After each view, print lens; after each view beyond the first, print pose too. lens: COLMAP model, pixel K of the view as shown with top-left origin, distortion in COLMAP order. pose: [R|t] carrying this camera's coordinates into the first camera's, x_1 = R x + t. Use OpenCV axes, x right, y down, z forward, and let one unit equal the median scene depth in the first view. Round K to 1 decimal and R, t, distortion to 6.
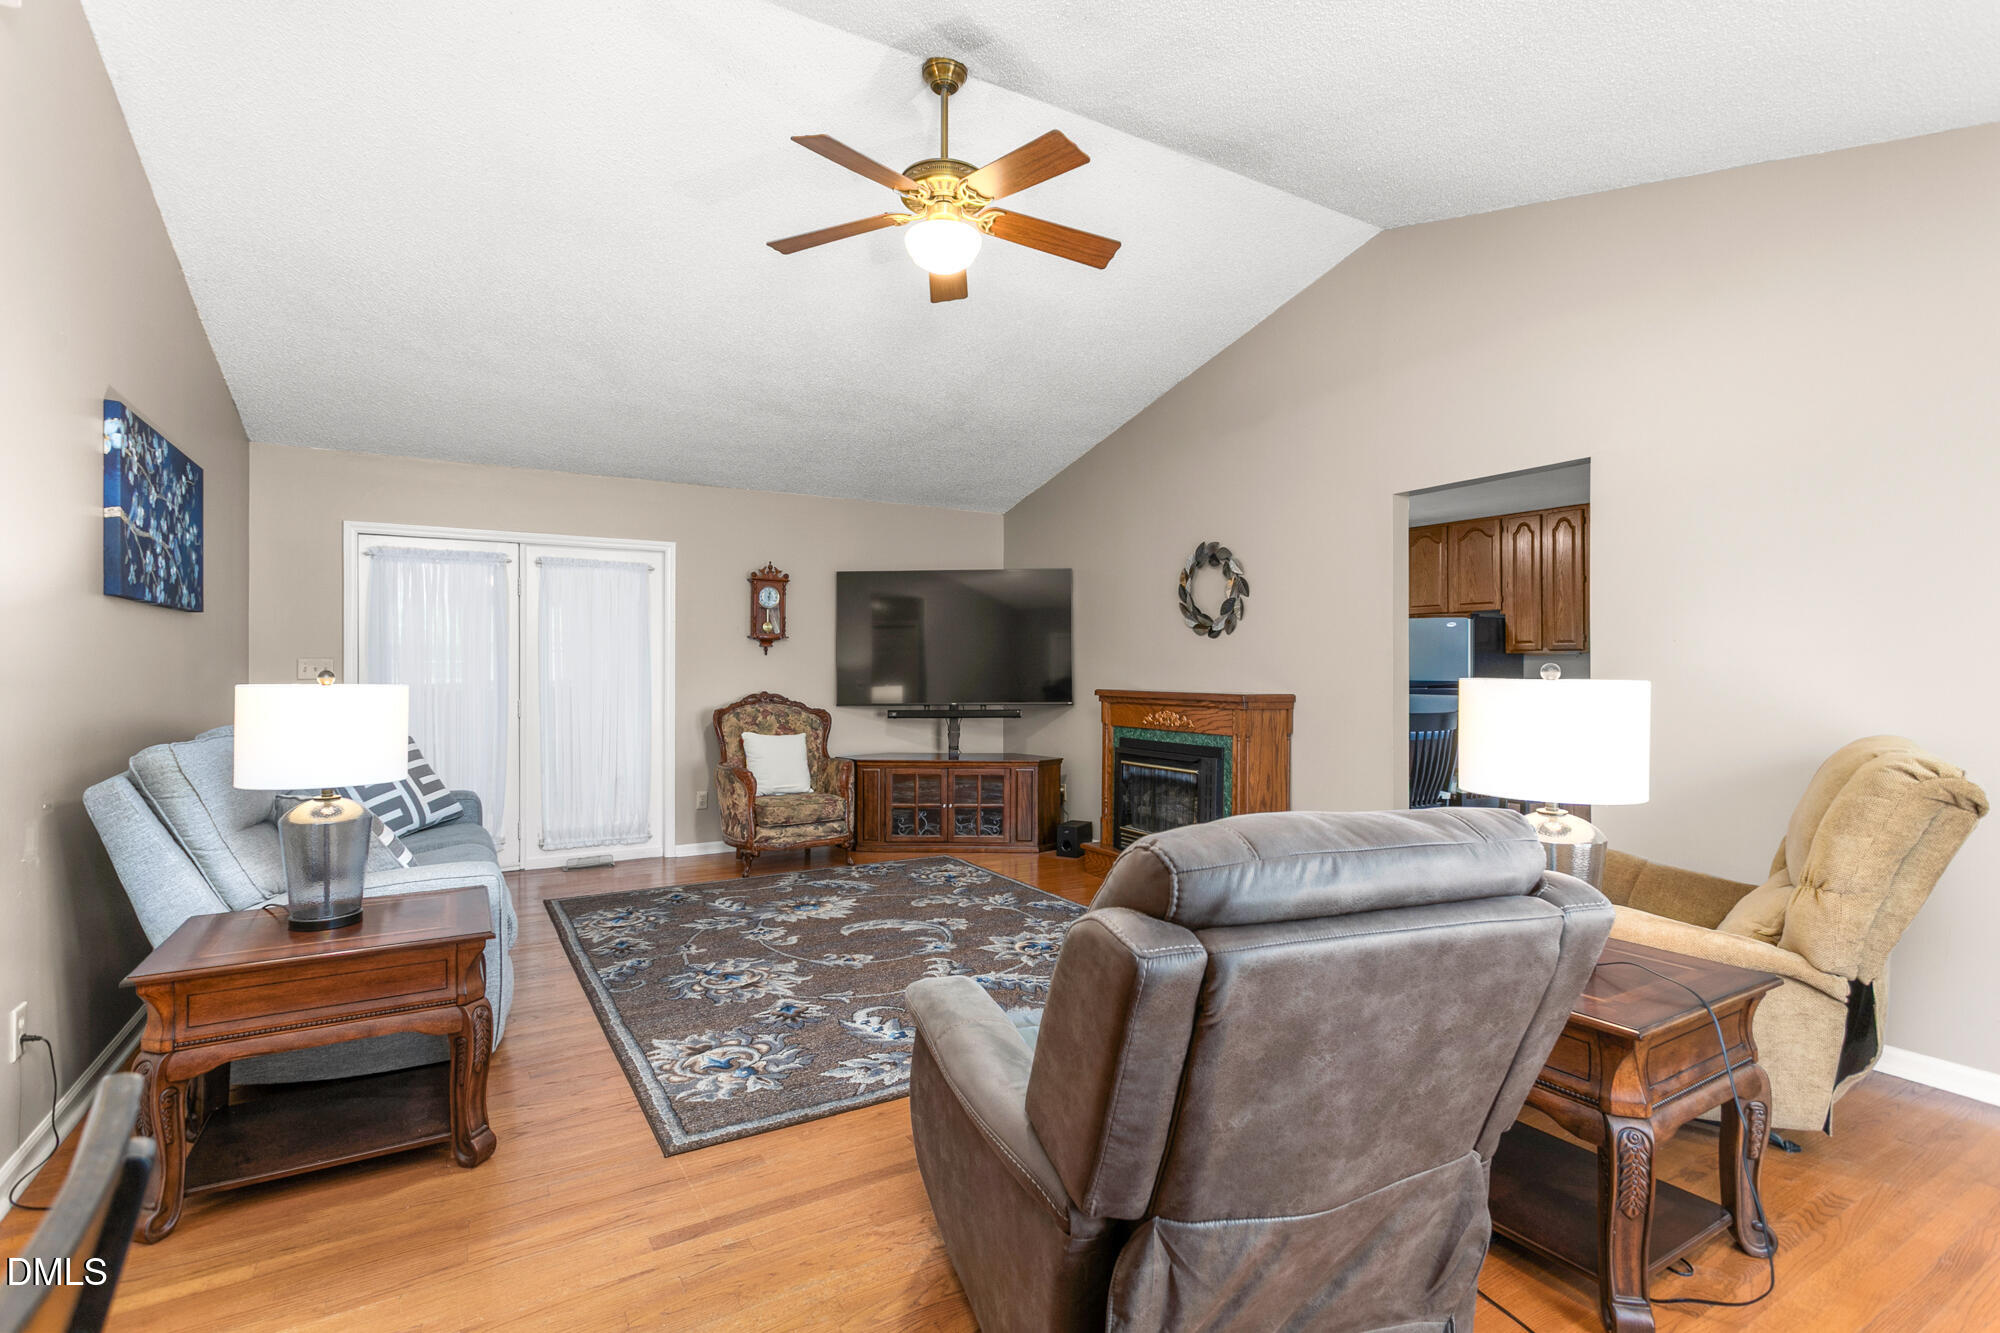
lens RADIAL K [[969.1, 0, 1014.7], [0, 969.1, 667.5], [0, 0, 1]] dist [0.000393, 0.000723]
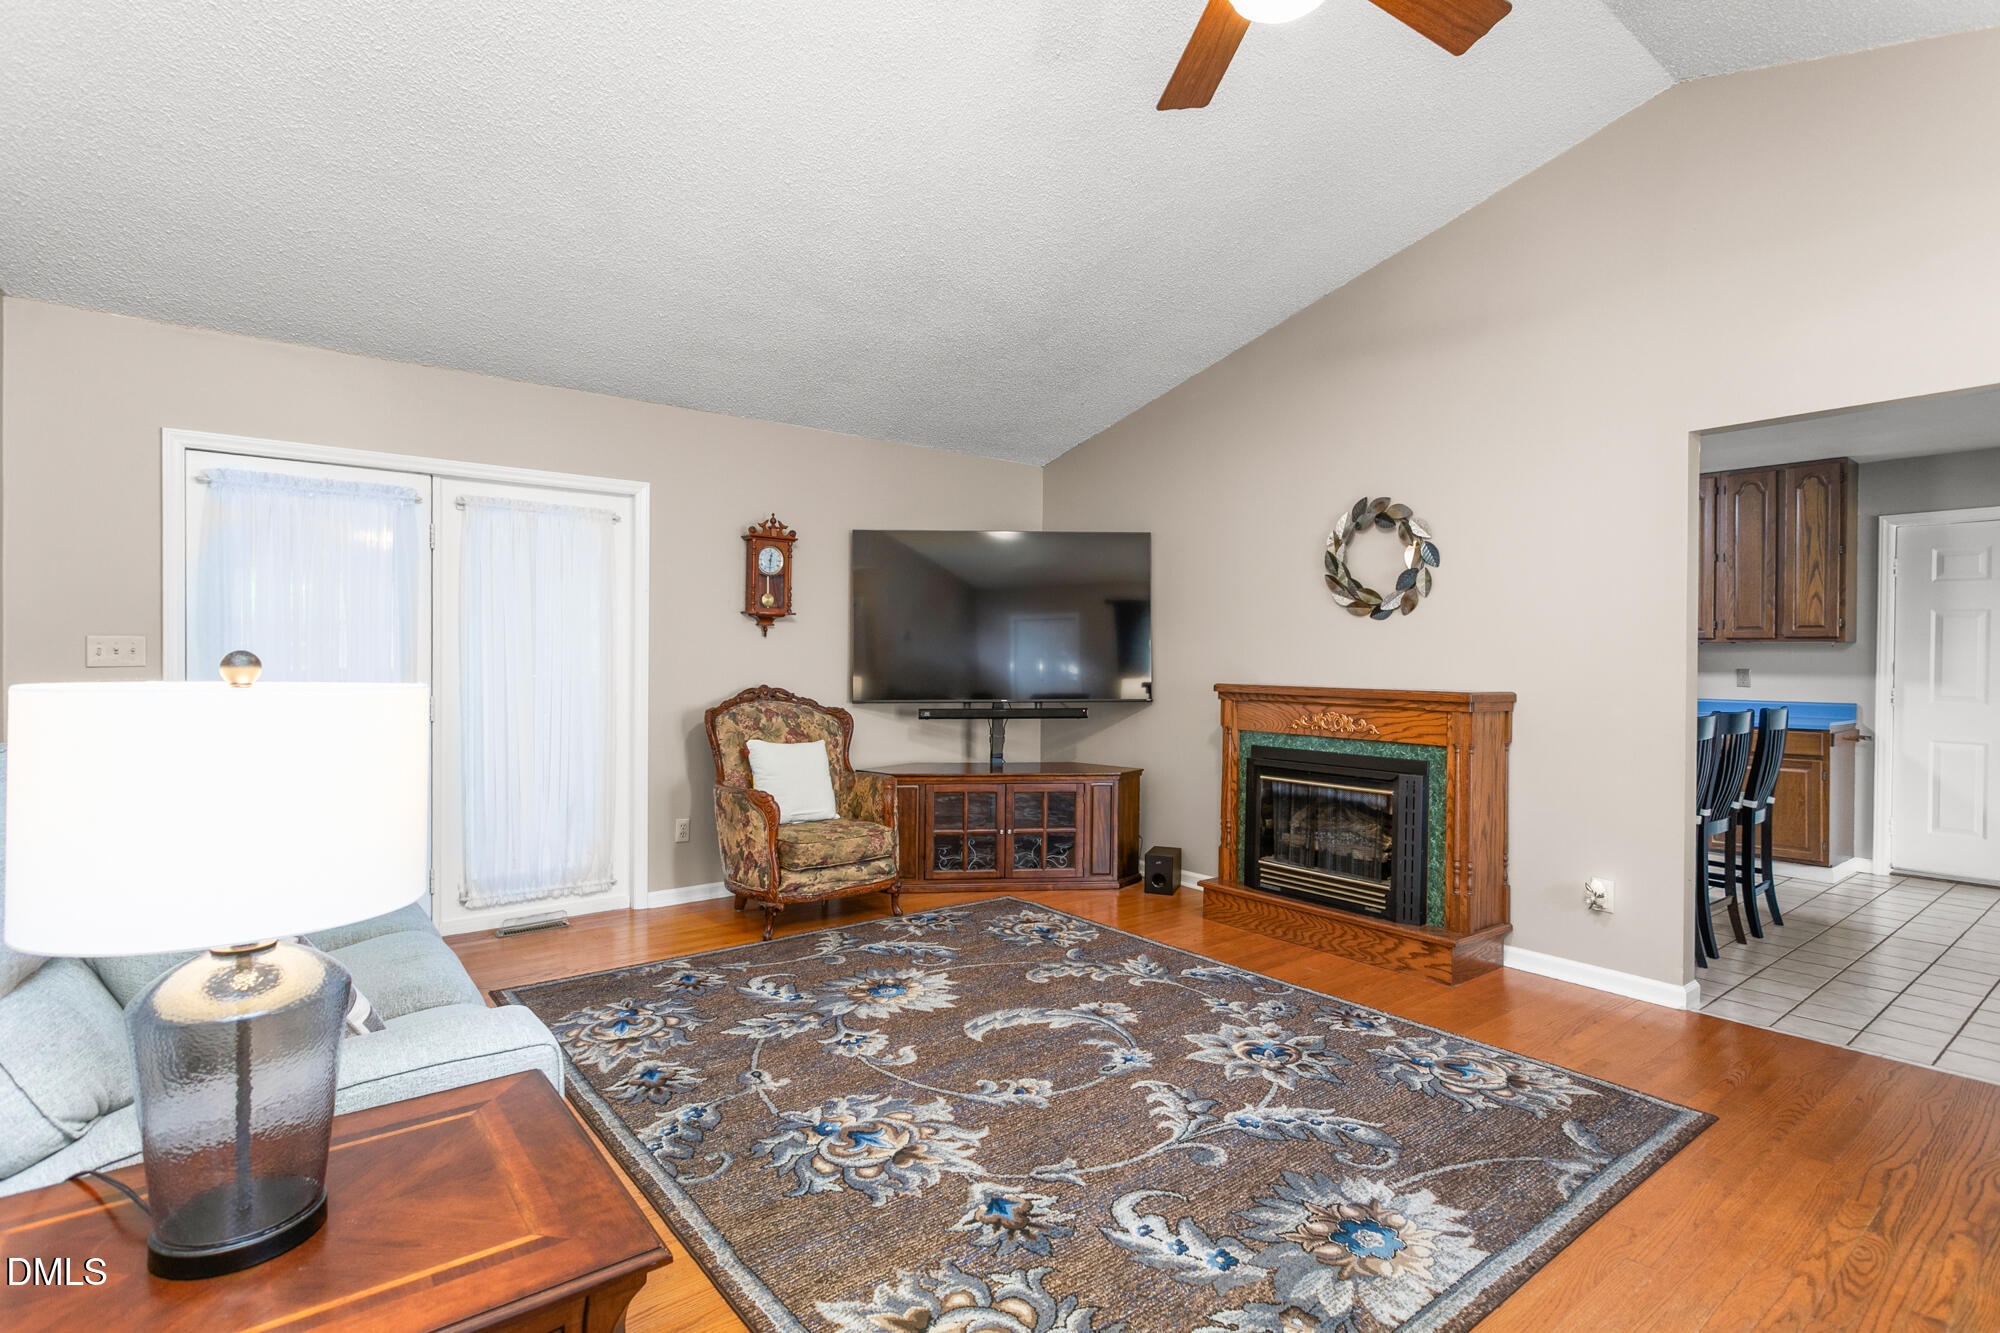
lens RADIAL K [[969.1, 0, 986.7], [0, 969.1, 664.0], [0, 0, 1]] dist [0.000393, 0.000723]
pose [[0.991171, 0.005153, 0.132486, -0.217526], [-0.006308, 0.999946, 0.008302, 0.001080], [-0.132436, -0.009065, 0.991150, 0.262422]]
